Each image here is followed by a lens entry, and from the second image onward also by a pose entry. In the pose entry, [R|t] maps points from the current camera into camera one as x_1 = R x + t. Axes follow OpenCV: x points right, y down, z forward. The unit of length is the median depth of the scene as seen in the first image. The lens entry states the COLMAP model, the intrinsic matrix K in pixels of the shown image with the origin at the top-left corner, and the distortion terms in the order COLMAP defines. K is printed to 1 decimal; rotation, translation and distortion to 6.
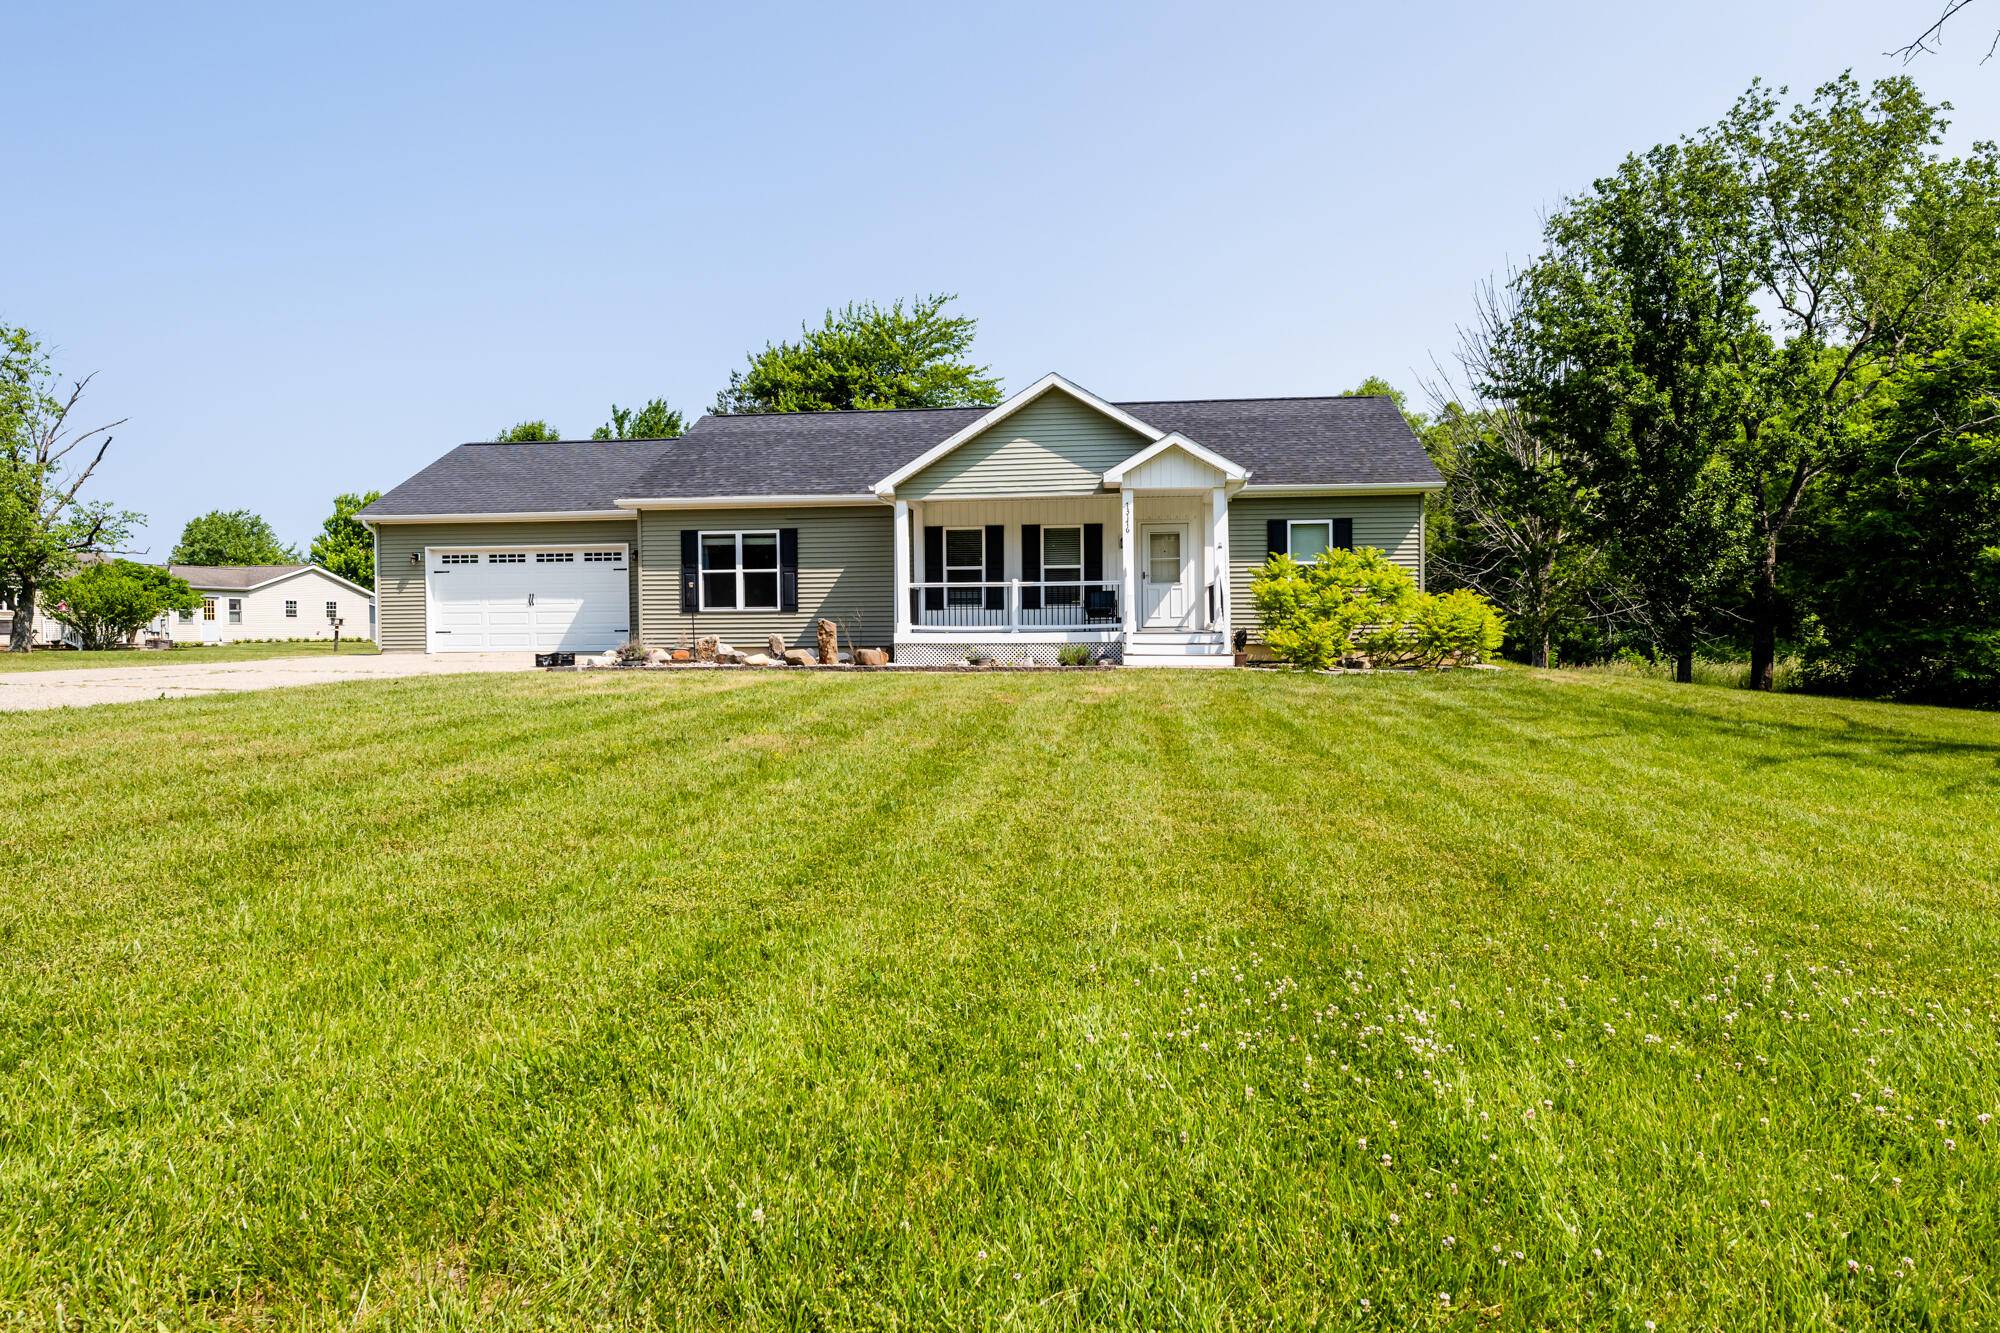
lens RADIAL K [[804.1, 0, 983.0], [0, 804.1, 615.1], [0, 0, 1]] dist [-0.003262, -0.000252]
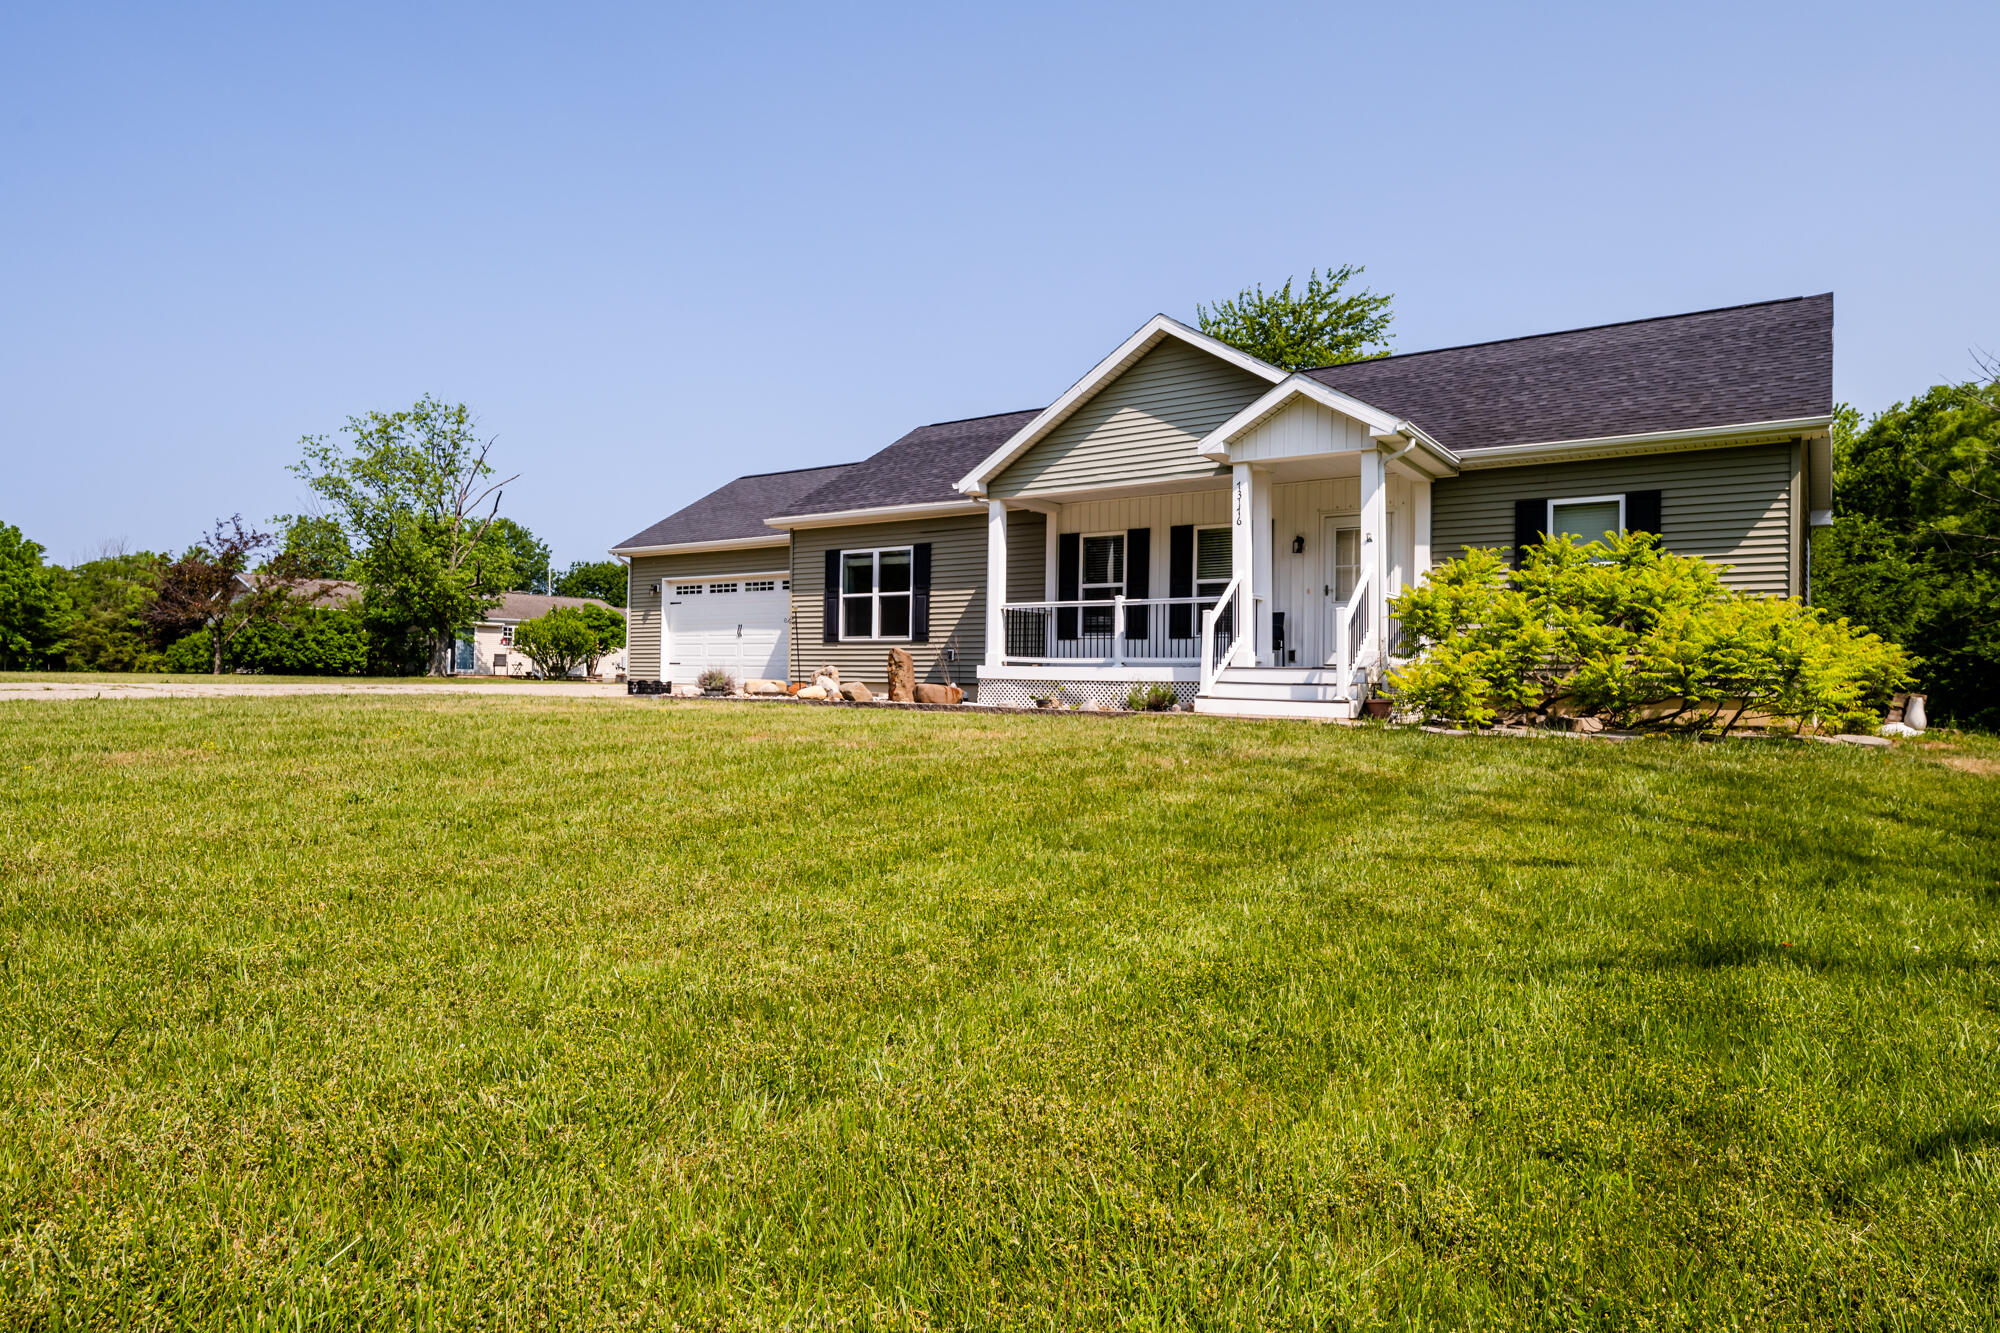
lens RADIAL K [[927.2, 0, 1009.5], [0, 927.2, 667.0], [0, 0, 1]] dist [-0.003605, -0.000228]
pose [[0.926077, 0.015532, -0.377014, 0.232010], [-0.011826, 0.999856, 0.012142, 0.010602], [0.377148, -0.006786, 0.926128, 0.134296]]
